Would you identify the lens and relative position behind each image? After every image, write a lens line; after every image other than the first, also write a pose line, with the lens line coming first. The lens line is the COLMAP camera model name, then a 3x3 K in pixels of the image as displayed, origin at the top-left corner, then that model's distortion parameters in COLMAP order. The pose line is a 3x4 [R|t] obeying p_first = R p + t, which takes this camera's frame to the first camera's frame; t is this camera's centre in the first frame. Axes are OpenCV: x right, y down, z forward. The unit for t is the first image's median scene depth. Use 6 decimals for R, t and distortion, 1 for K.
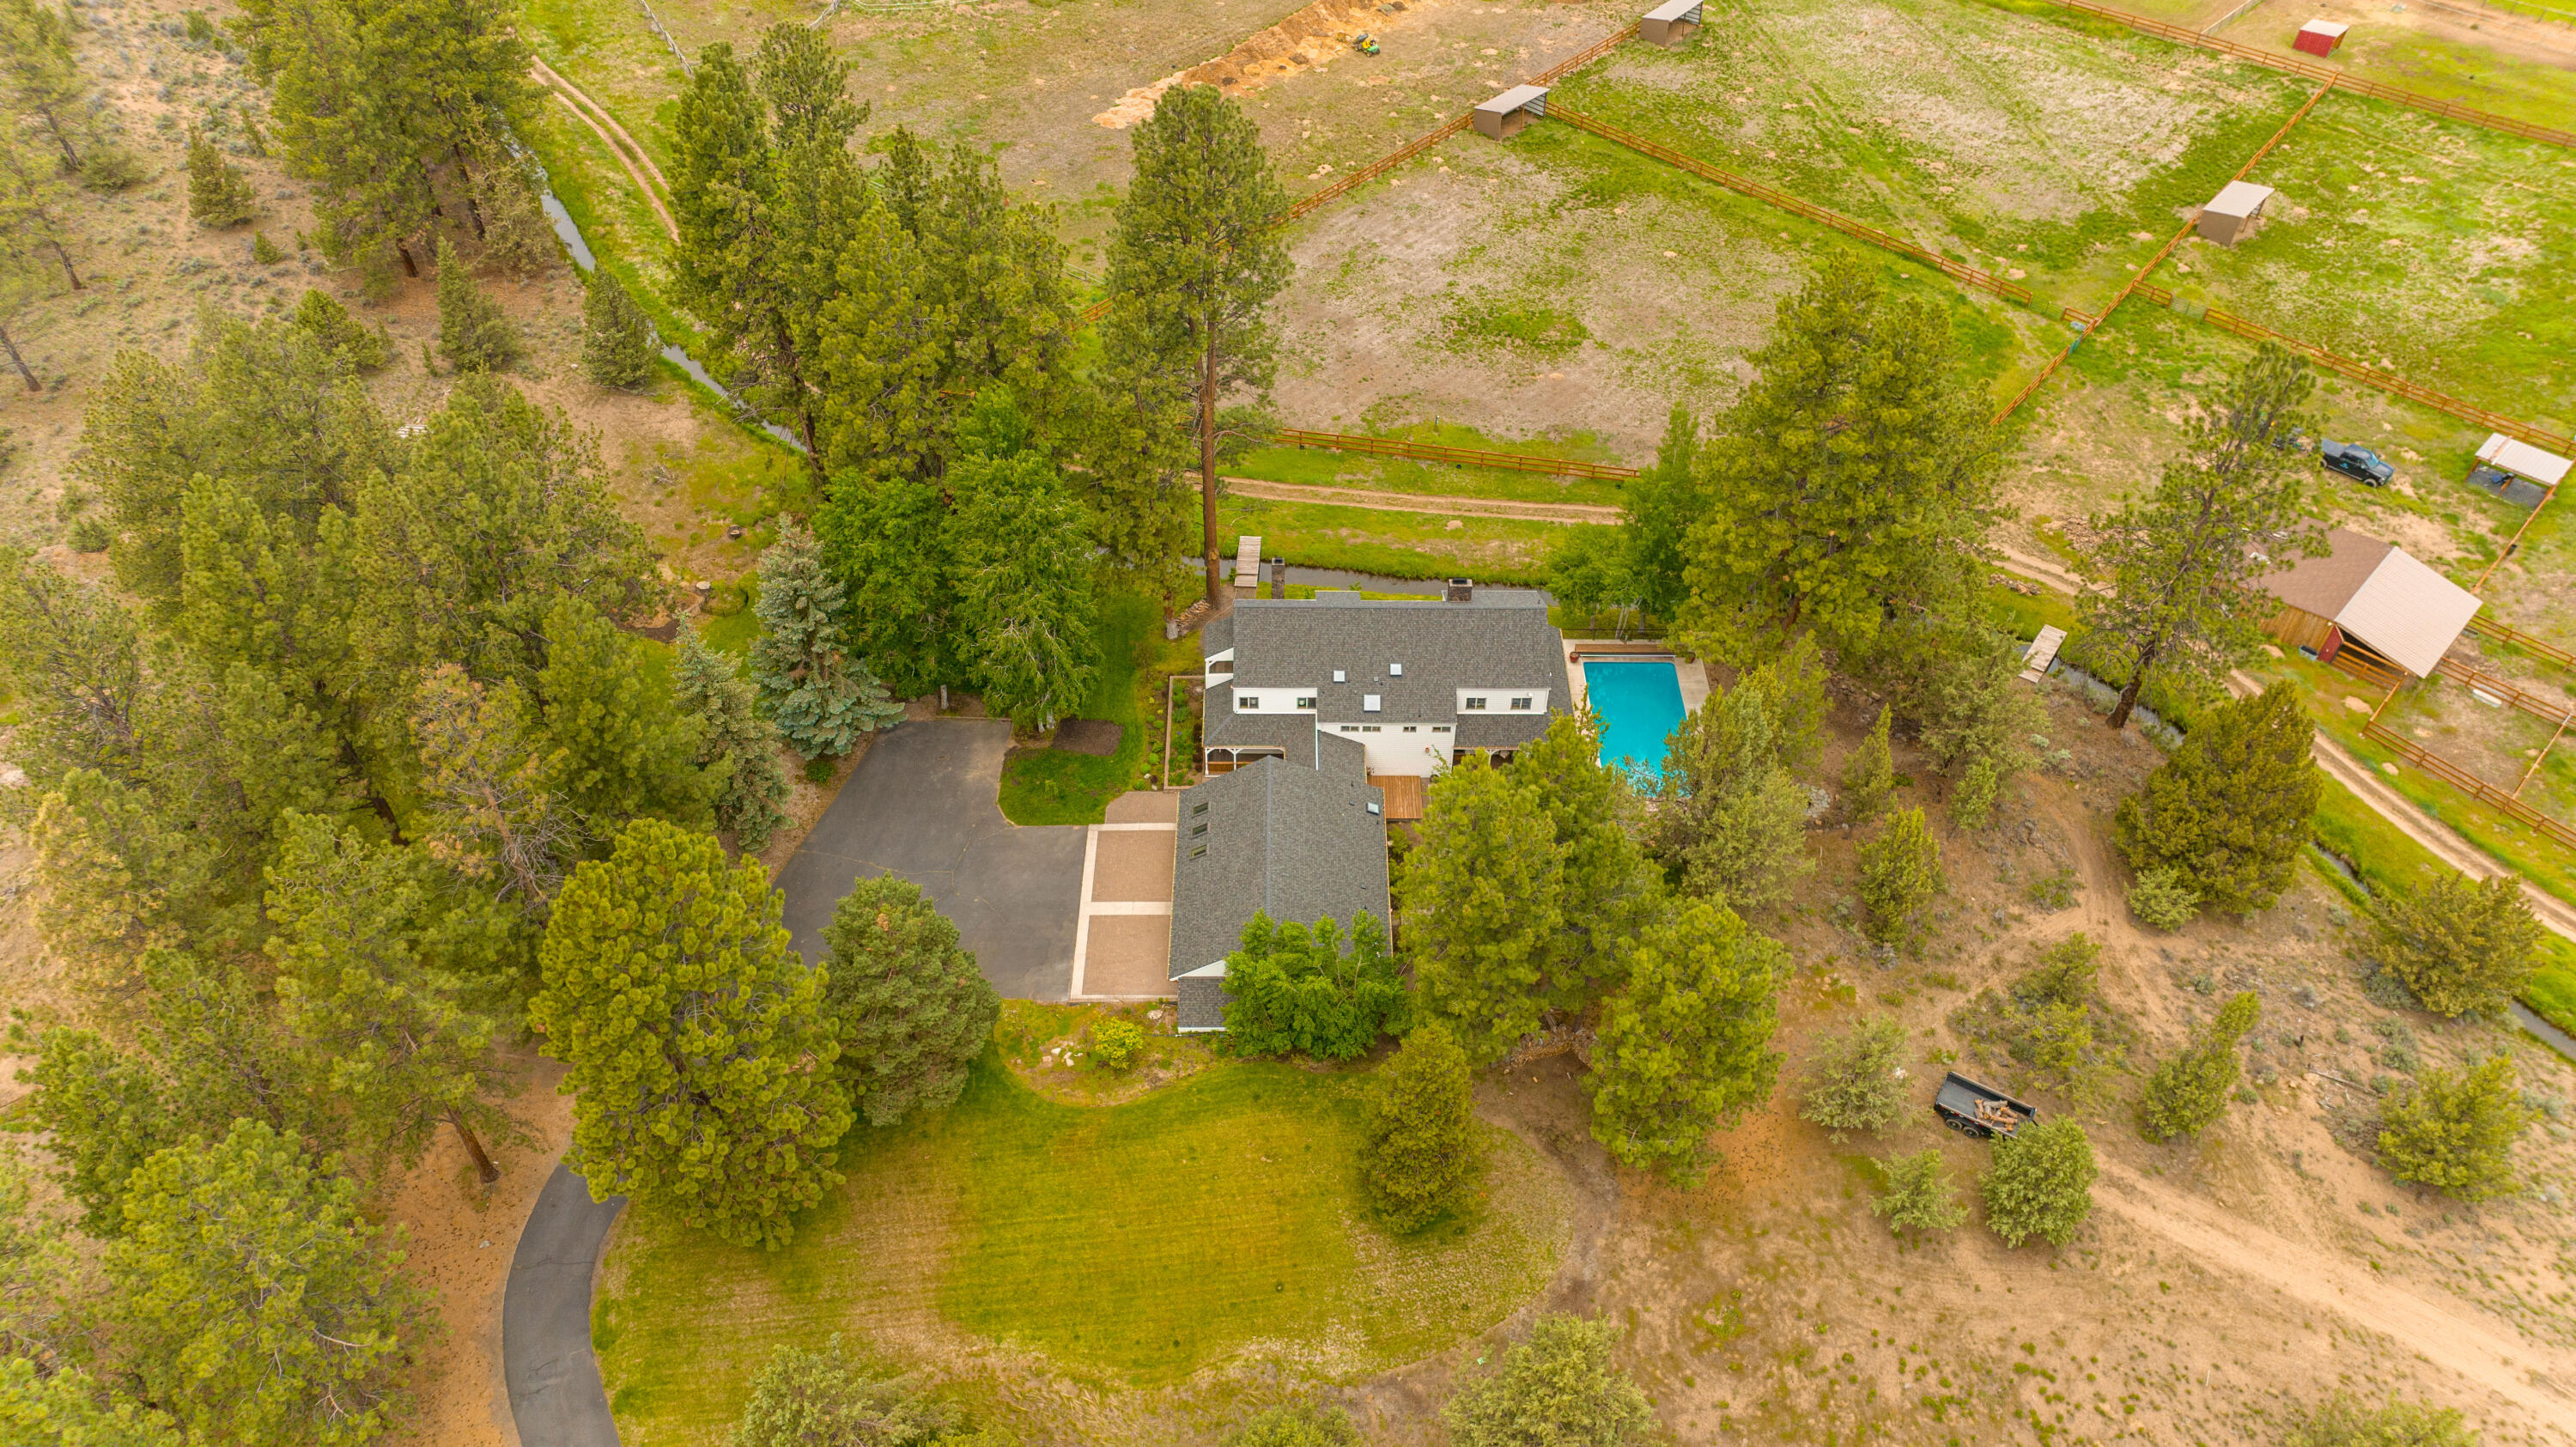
lens RADIAL K [[1789.7, 0, 1290.7], [0, 1789.7, 726.3], [0, 0, 1]] dist [-0.013001, 0.011325]
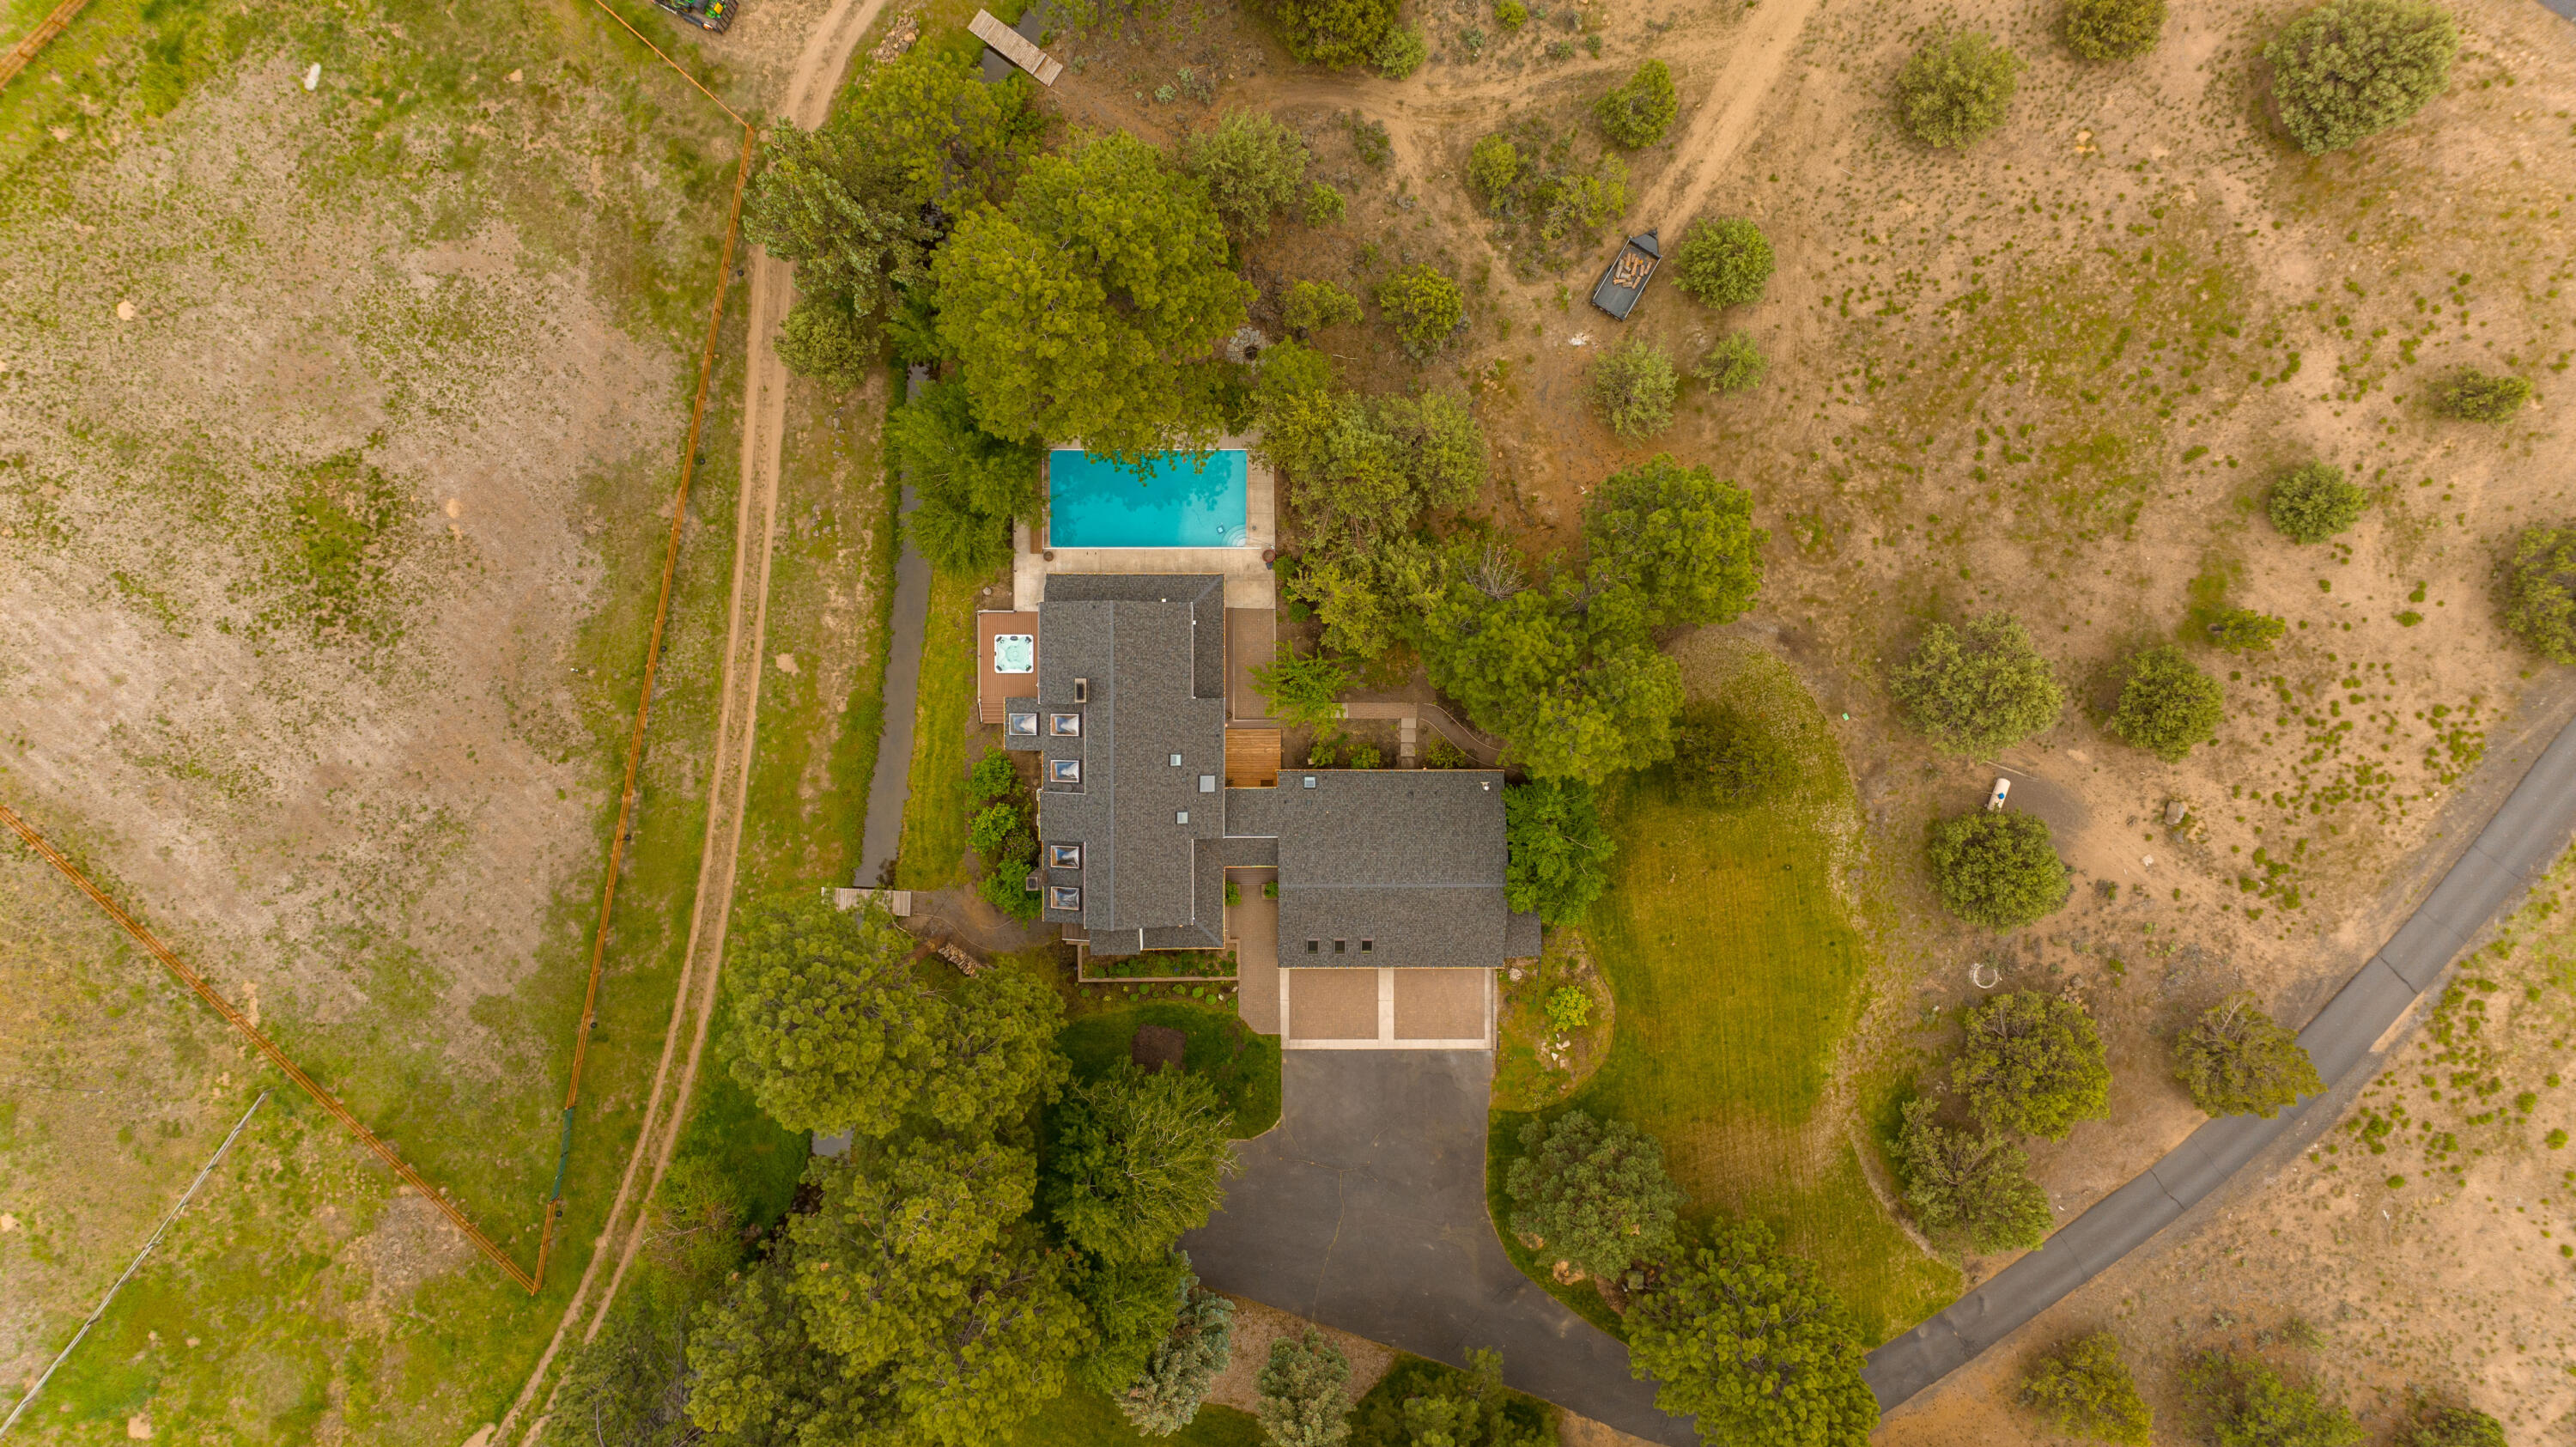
lens RADIAL K [[1789.7, 0, 1292.2], [0, 1789.7, 718.2], [0, 0, 1]] dist [-0.013001, 0.011325]
pose [[0.000614, -0.999690, -0.024876, 0.114970], [0.701696, -0.017293, 0.712266, -0.739543], [-0.712476, -0.017893, 0.701468, 0.291494]]
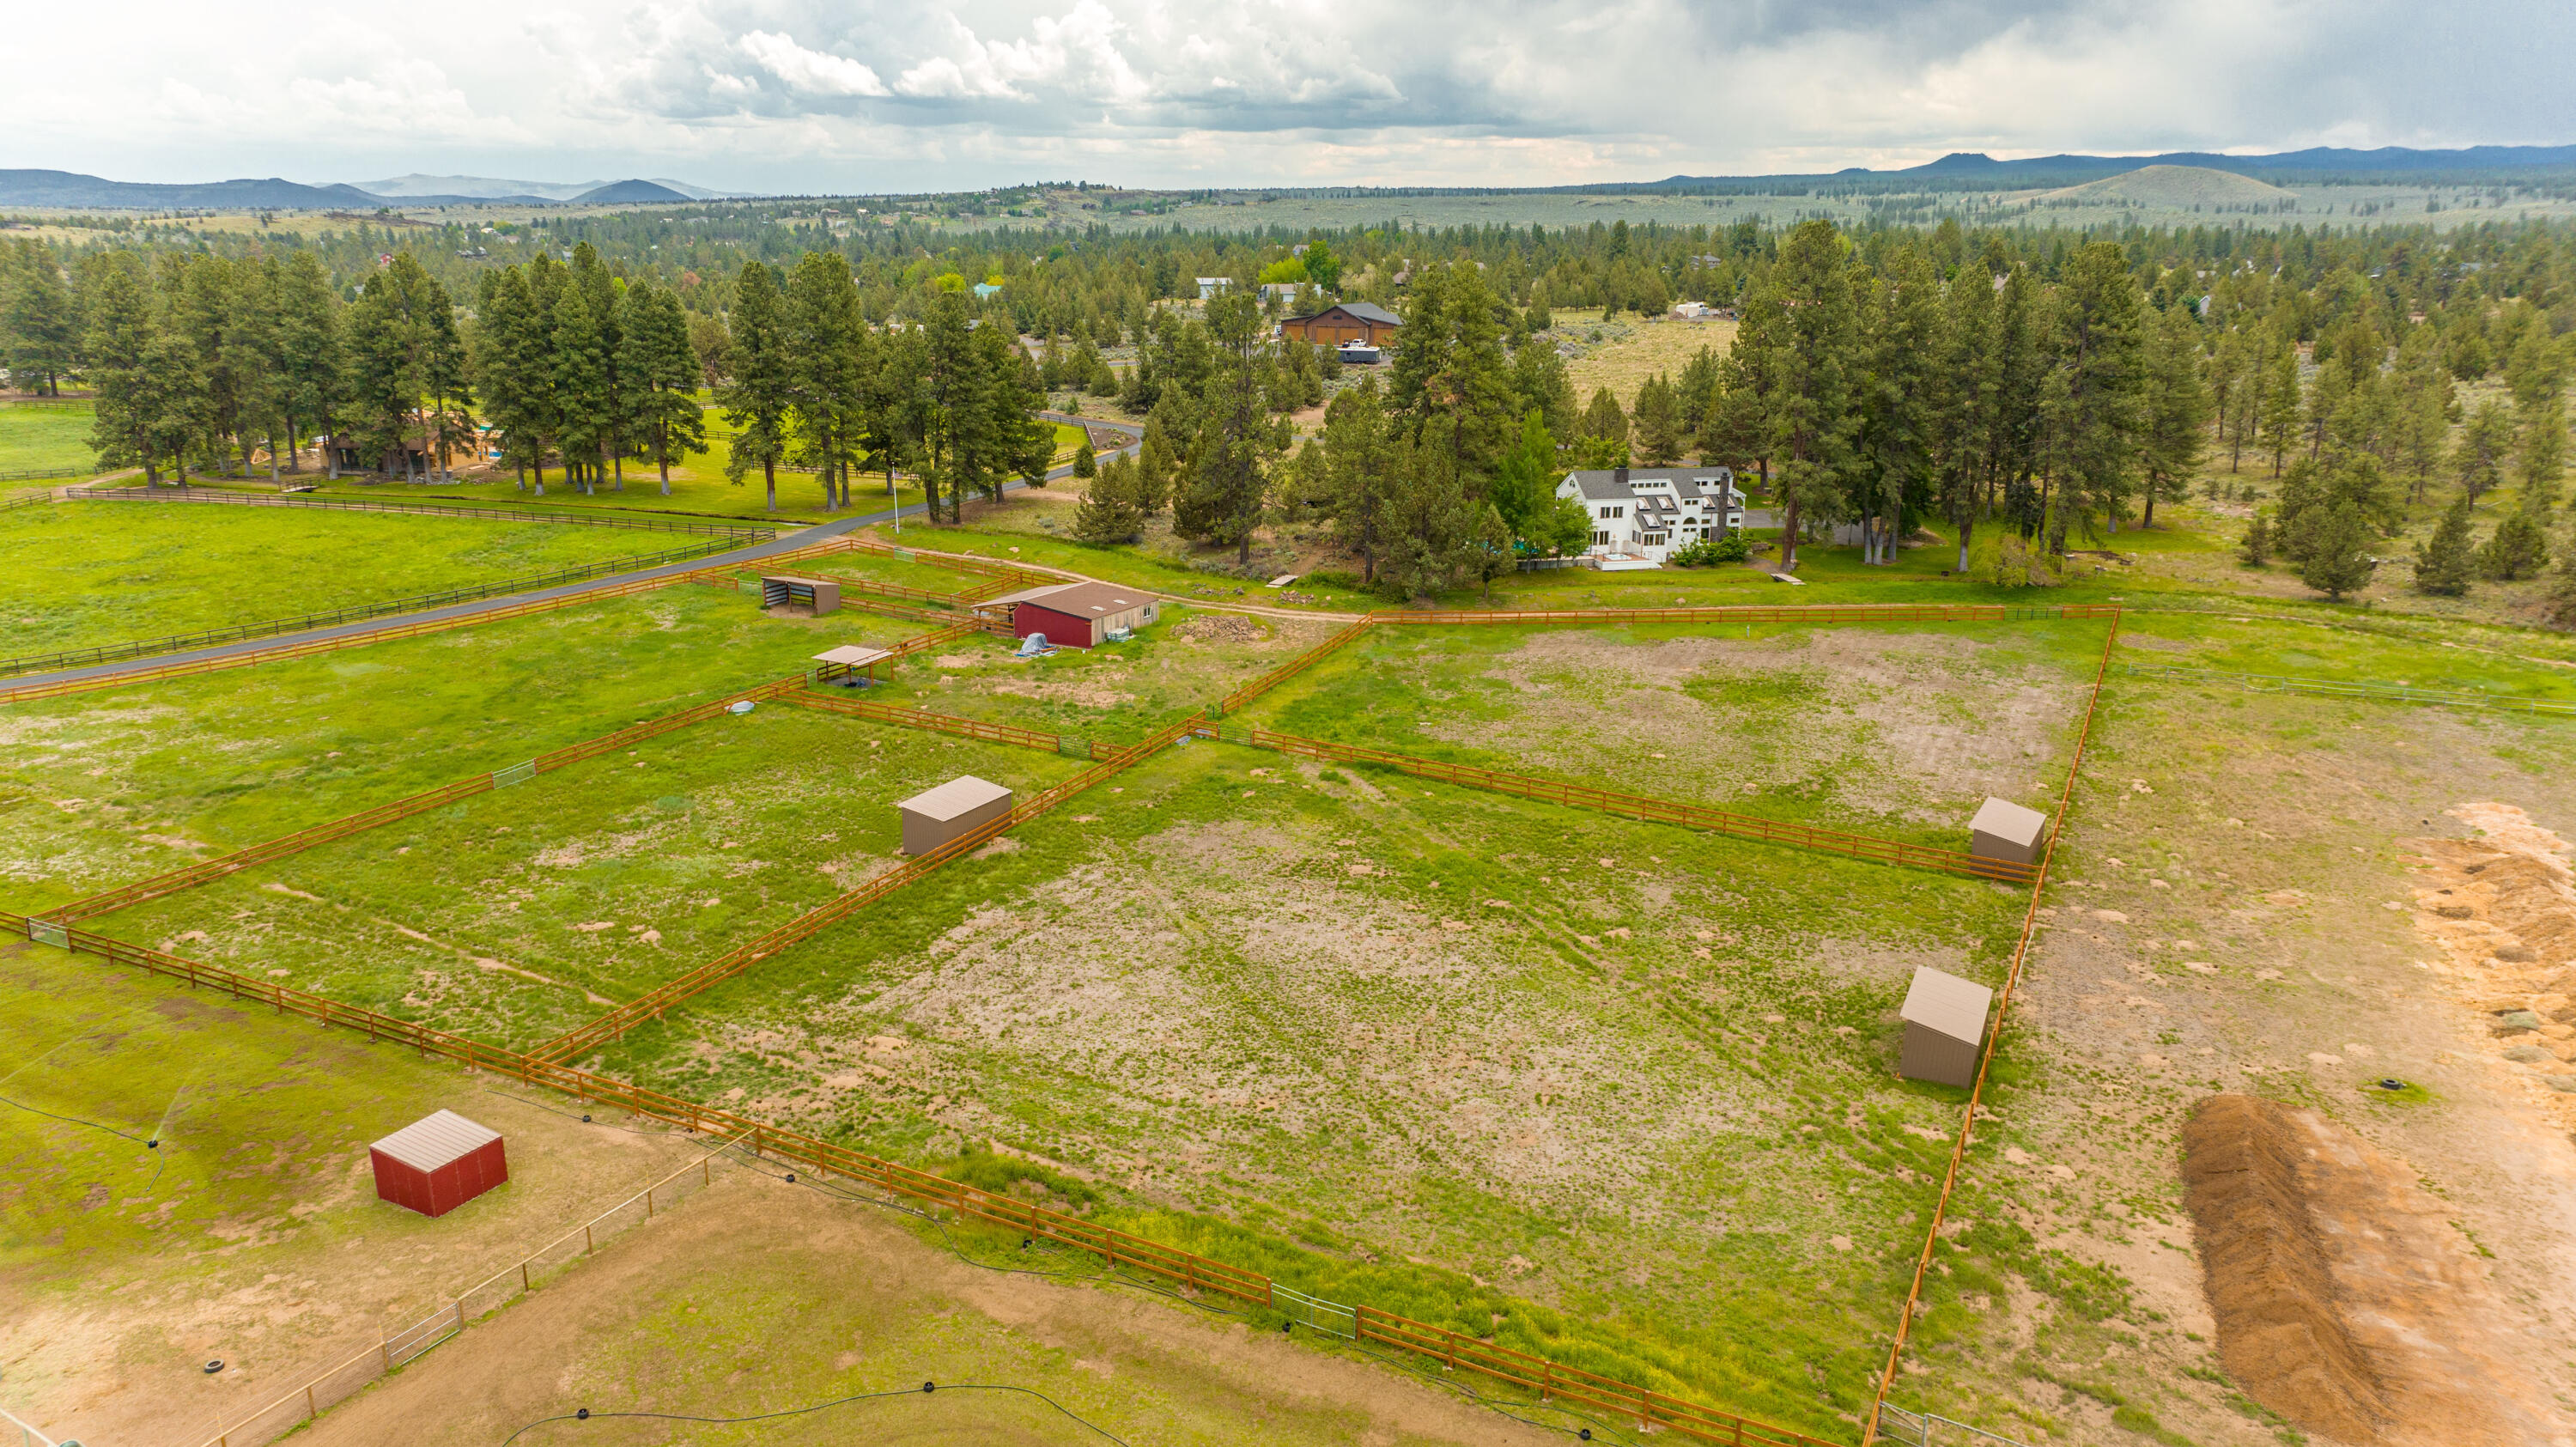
lens RADIAL K [[1789.7, 0, 1289.3], [0, 1789.7, 722.1], [0, 0, 1]] dist [-0.013001, 0.011325]
pose [[-0.969605, 0.051668, -0.239158, 0.973449], [-0.180094, 0.510948, 0.840534, -1.590996], [0.165626, 0.858057, -0.486113, 2.283914]]
